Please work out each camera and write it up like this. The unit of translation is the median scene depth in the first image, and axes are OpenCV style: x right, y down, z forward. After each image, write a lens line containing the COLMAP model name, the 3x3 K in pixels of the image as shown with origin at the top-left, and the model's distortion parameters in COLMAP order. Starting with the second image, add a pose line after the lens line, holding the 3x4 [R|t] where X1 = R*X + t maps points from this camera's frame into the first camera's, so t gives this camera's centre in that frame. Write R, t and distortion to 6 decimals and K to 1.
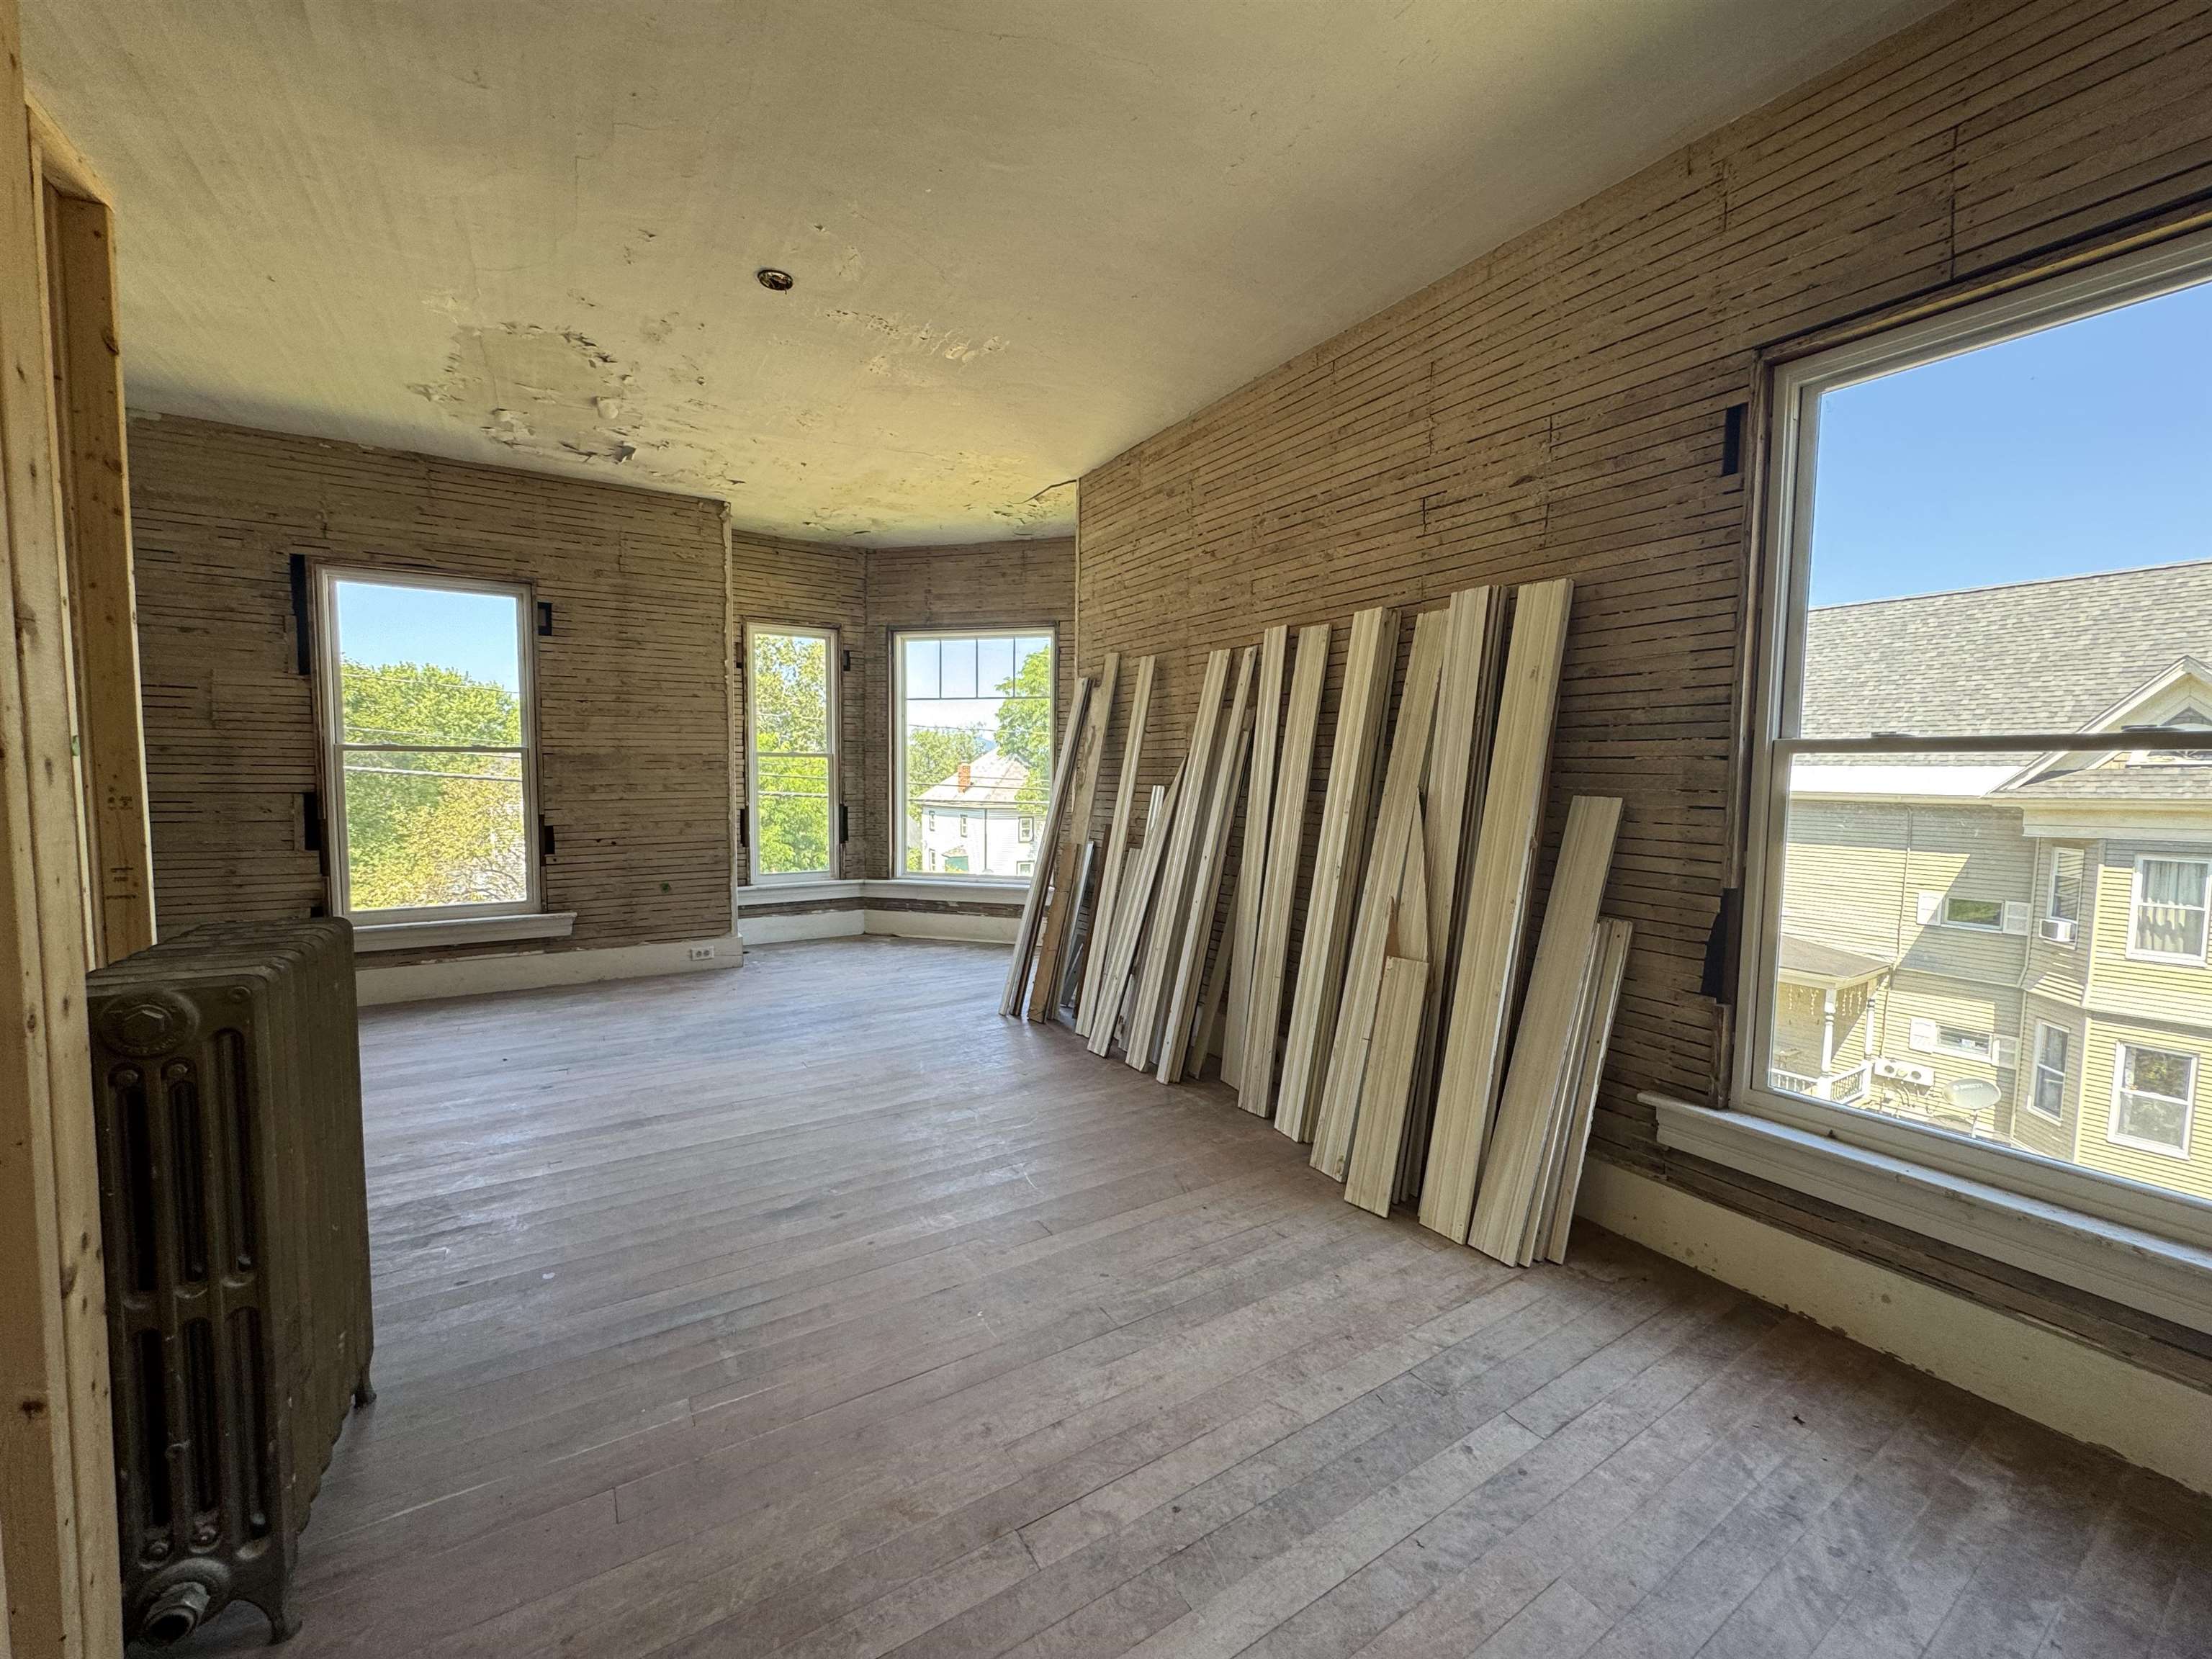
lens RADIAL K [[885.2, 0, 1097.4], [0, 885.2, 827.8], [0, 0, 1]] dist [0.001141, 0.000045]
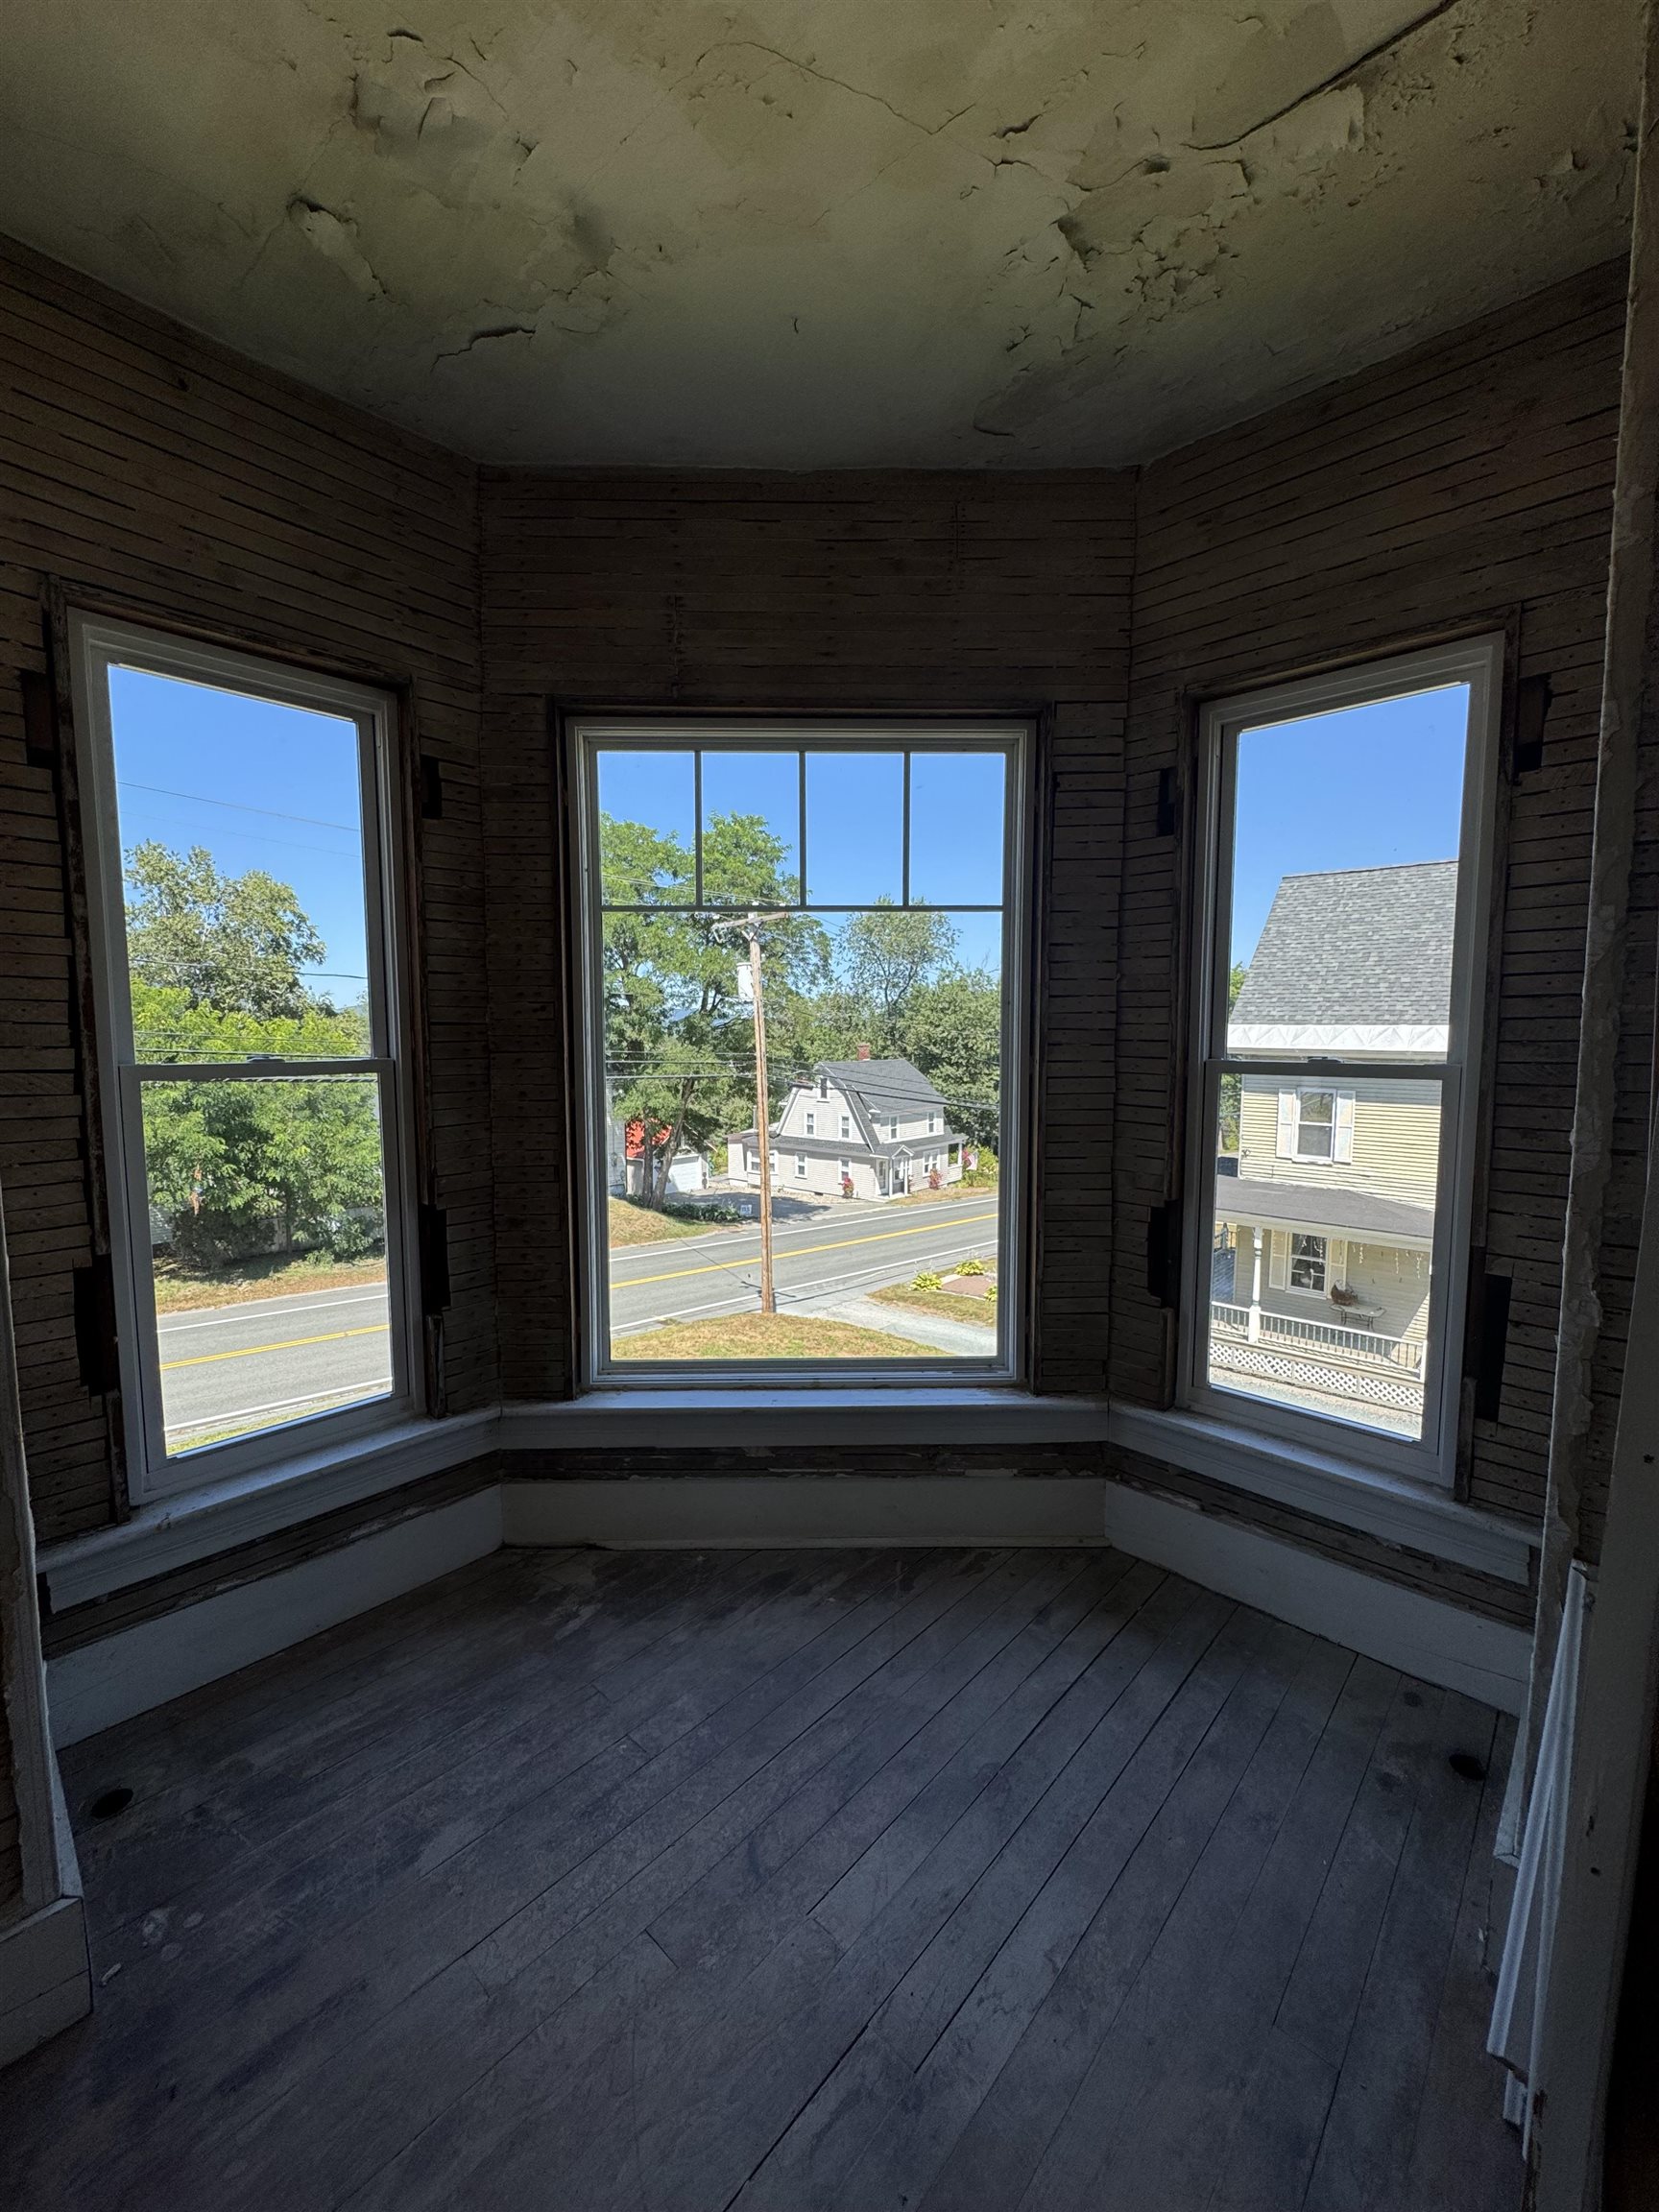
lens RADIAL K [[885.2, 0, 826.4], [0, 885.2, 1114.1], [0, 0, 1]] dist [0.001141, 0.000045]
pose [[0.964091, -0.031295, 0.263721, -0.229359], [0.027332, 0.999452, 0.018686, -0.065165], [-0.264161, -0.010807, 0.964418, 0.627932]]
